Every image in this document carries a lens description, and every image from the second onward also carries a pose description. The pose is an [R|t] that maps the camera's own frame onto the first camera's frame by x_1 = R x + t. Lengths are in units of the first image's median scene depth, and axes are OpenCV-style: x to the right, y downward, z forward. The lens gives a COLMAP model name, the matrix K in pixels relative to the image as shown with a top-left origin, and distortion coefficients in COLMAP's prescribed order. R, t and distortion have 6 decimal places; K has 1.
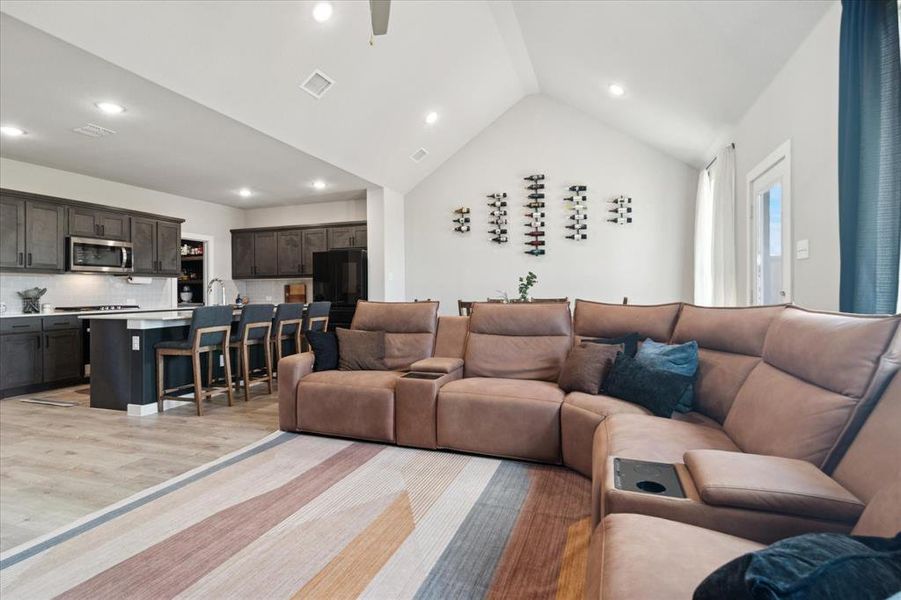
lens RADIAL K [[435.2, 0, 451.2], [0, 435.2, 288.6], [0, 0, 1]] dist [-0.001281, 0.000070]
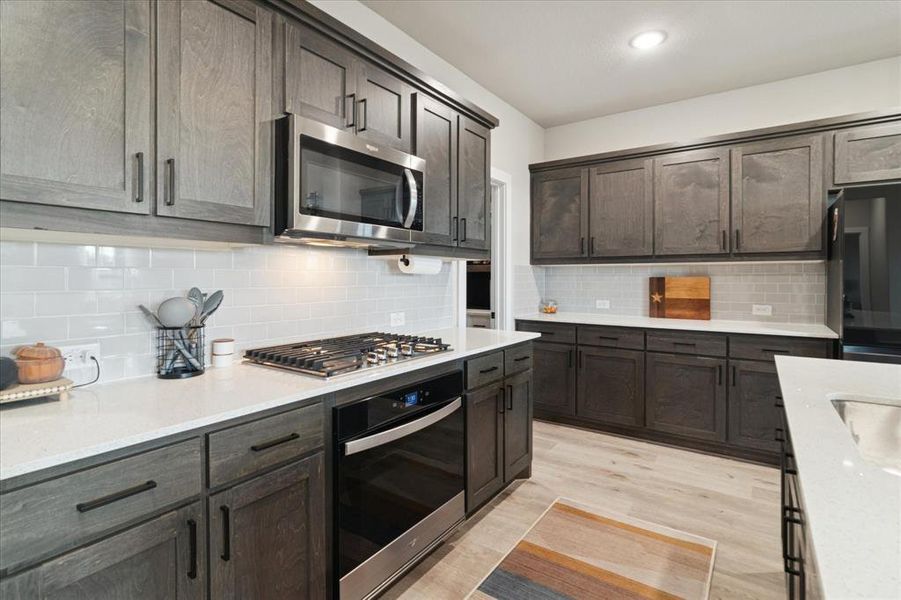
lens RADIAL K [[442.2, 0, 453.8], [0, 442.2, 280.7], [0, 0, 1]] dist [-0.000066, 0.000121]
pose [[0.963889, 0.012670, -0.266003, -0.579709], [-0.009491, 0.999867, 0.013234, -0.011108], [0.266136, -0.010231, 0.963881, 0.622900]]
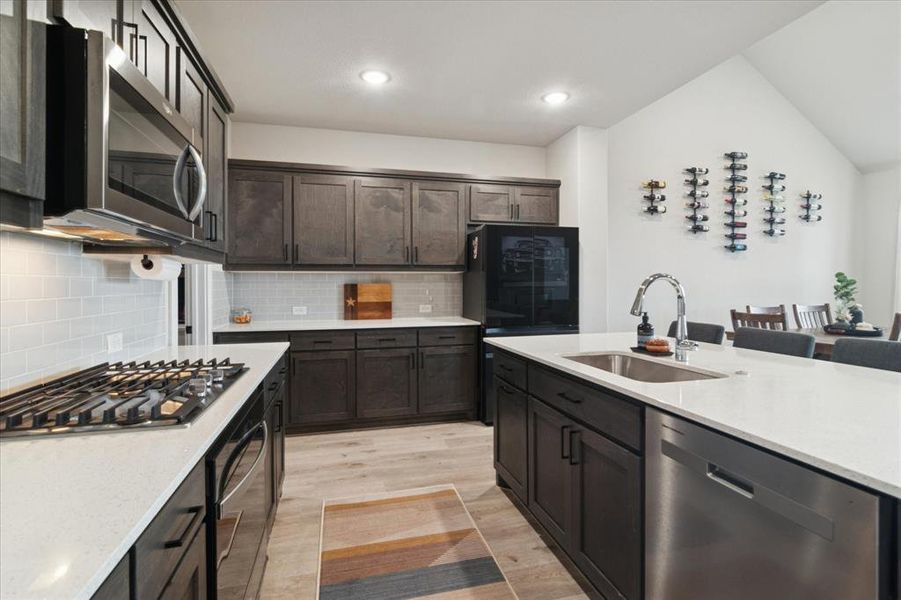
lens RADIAL K [[435.2, 0, 451.2], [0, 435.2, 288.6], [0, 0, 1]] dist [-0.001281, 0.000070]
pose [[0.830593, 0.002285, 0.556876, -0.713346], [-0.007646, 0.999944, 0.007301, -0.009431], [-0.556828, -0.010322, 0.830564, 0.637443]]
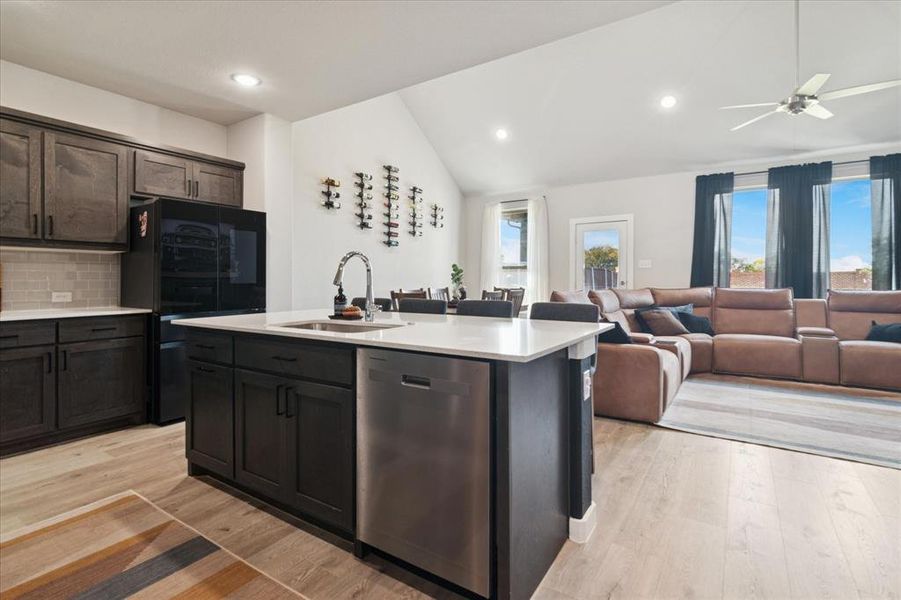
lens RADIAL K [[439.2, 0, 449.1], [0, 439.2, 279.2], [0, 0, 1]] dist [-0.003245, 0.000377]
pose [[0.248130, 0.009474, 0.968680, -0.768630], [-0.006166, 0.999947, -0.008200, 0.007144], [-0.968707, -0.003938, 0.248175, 0.635449]]
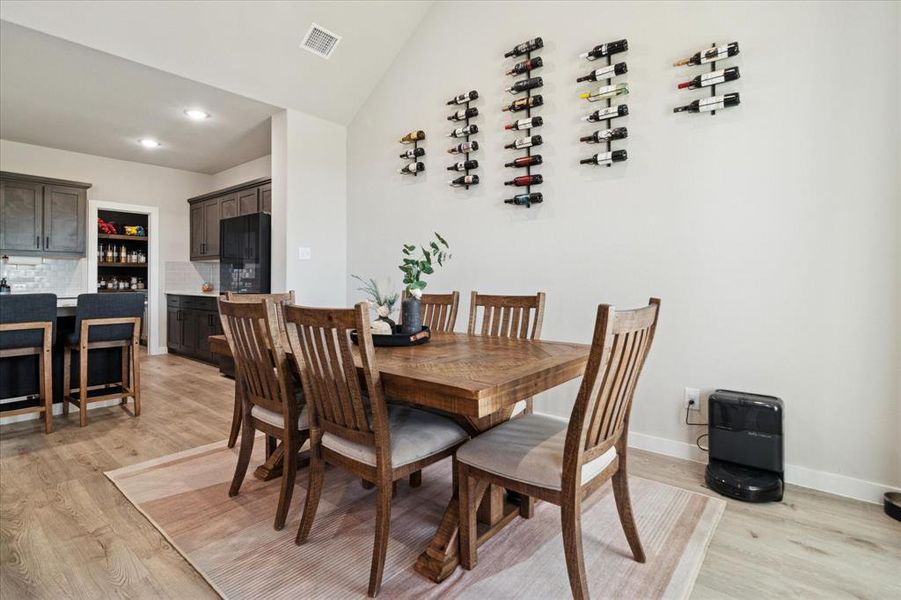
lens RADIAL K [[439.2, 0, 449.1], [0, 439.2, 279.2], [0, 0, 1]] dist [-0.003245, 0.000377]
pose [[0.938414, 0.008616, -0.345404, 0.293808], [-0.005831, 0.999942, 0.009101, 0.003277], [0.345462, -0.006526, 0.938410, 0.513428]]
